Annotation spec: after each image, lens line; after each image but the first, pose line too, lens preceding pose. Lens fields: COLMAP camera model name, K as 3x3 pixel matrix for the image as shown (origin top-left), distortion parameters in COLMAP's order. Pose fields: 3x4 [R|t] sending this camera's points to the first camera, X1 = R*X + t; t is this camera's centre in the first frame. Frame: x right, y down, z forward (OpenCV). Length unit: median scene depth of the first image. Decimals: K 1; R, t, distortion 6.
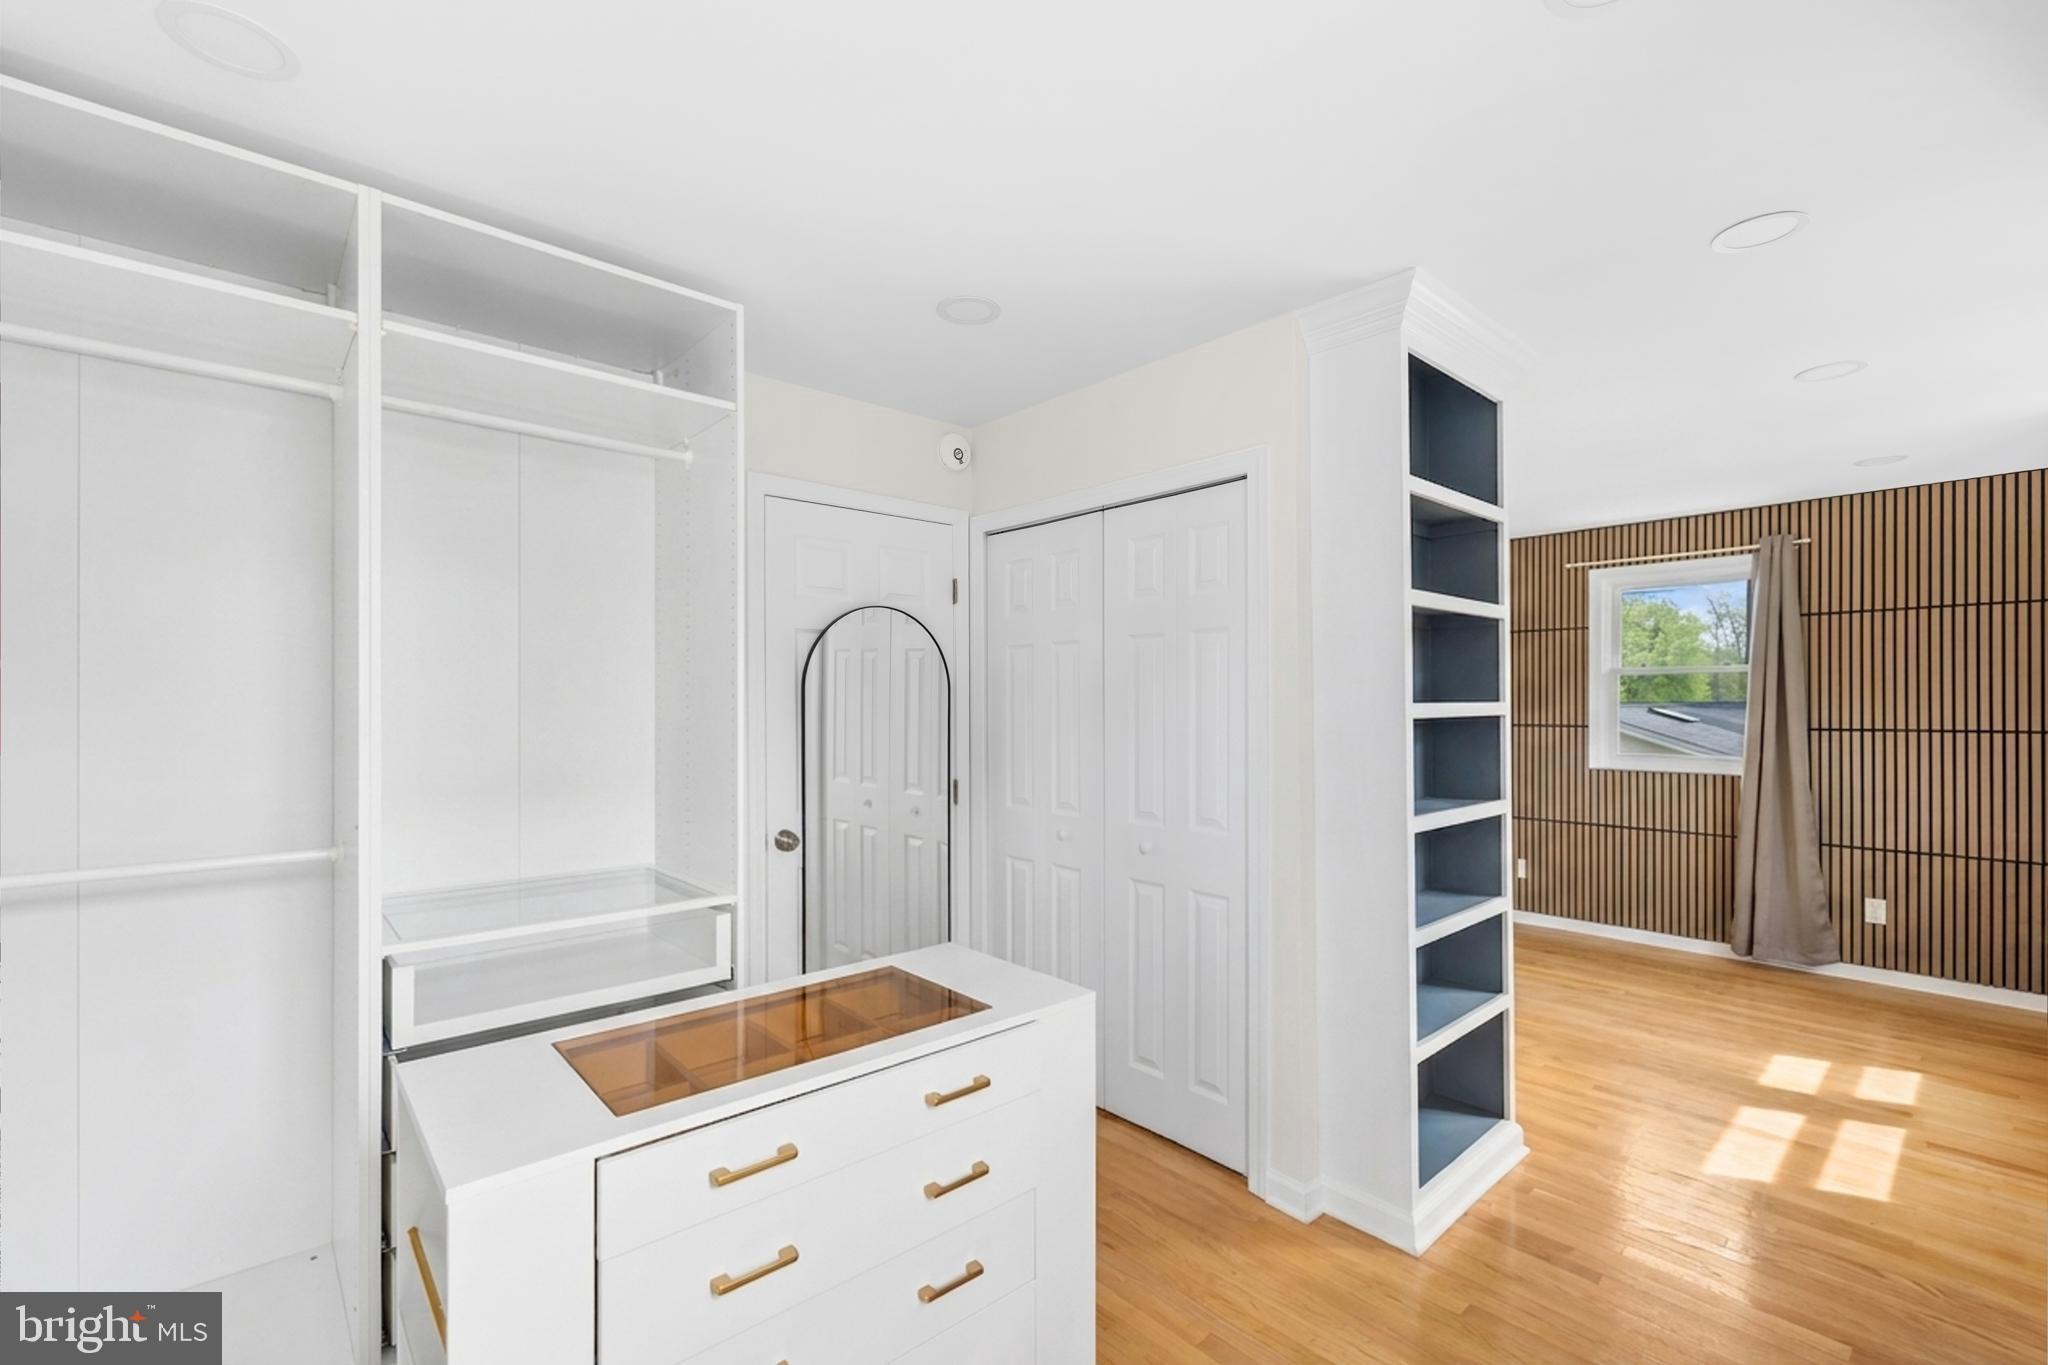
lens RADIAL K [[875.3, 0, 1018.6], [0, 875.3, 696.6], [0, 0, 1]] dist [0.000435, -0.000059]
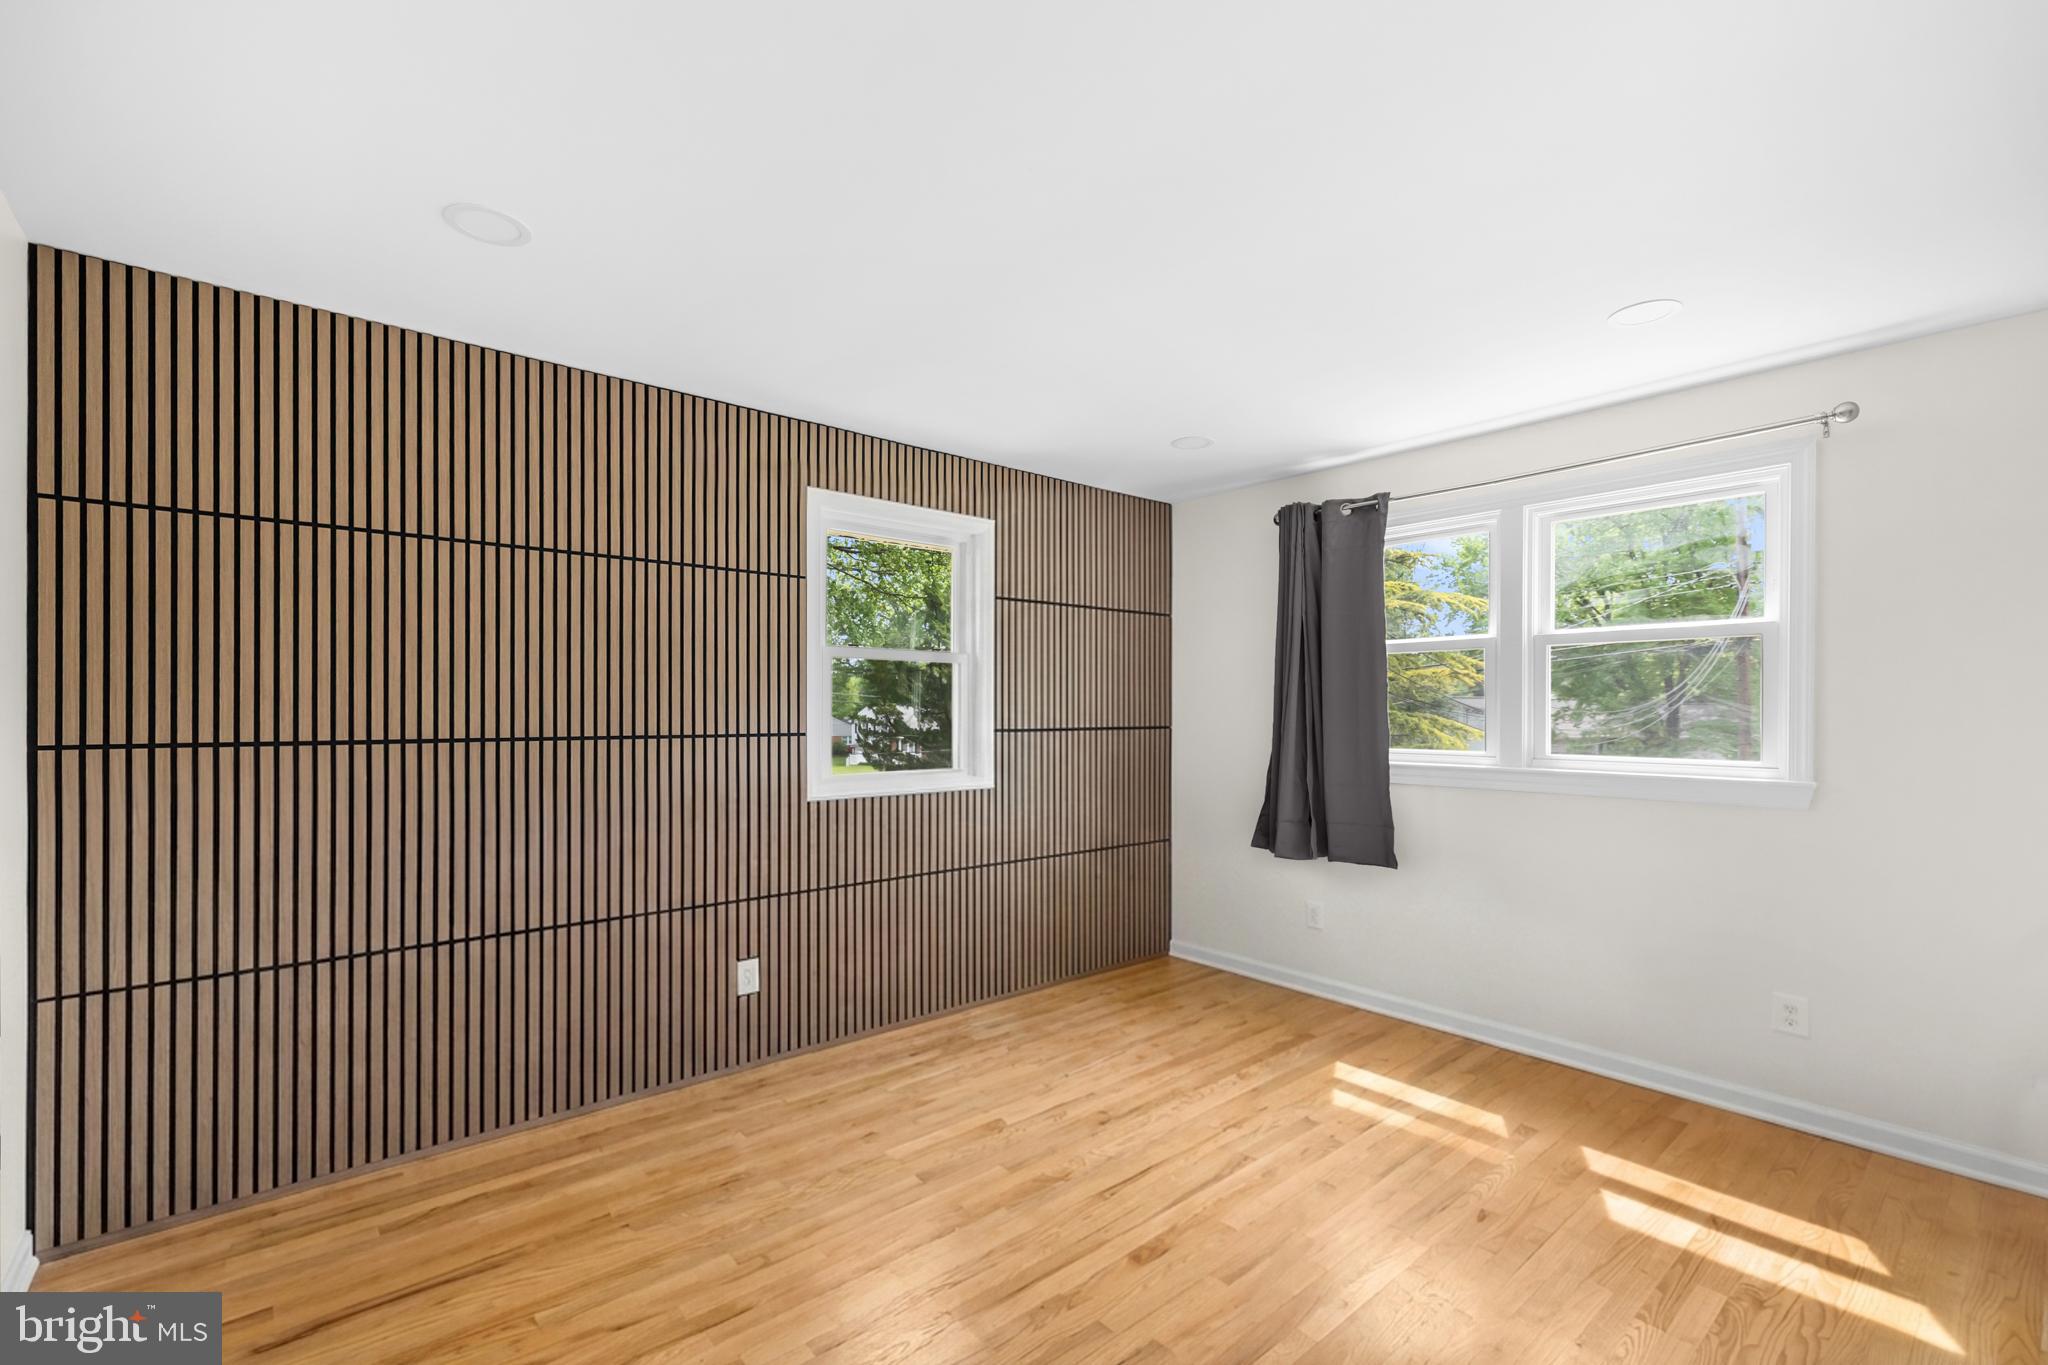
lens RADIAL K [[875.3, 0, 1016.8], [0, 875.3, 695.3], [0, 0, 1]] dist [0.000435, -0.000059]
pose [[0.034117, 0.025222, 0.999100, 0.032746], [-0.004670, 0.999675, -0.025077, 0.029810], [-0.999407, -0.003810, 0.034224, 1.164612]]
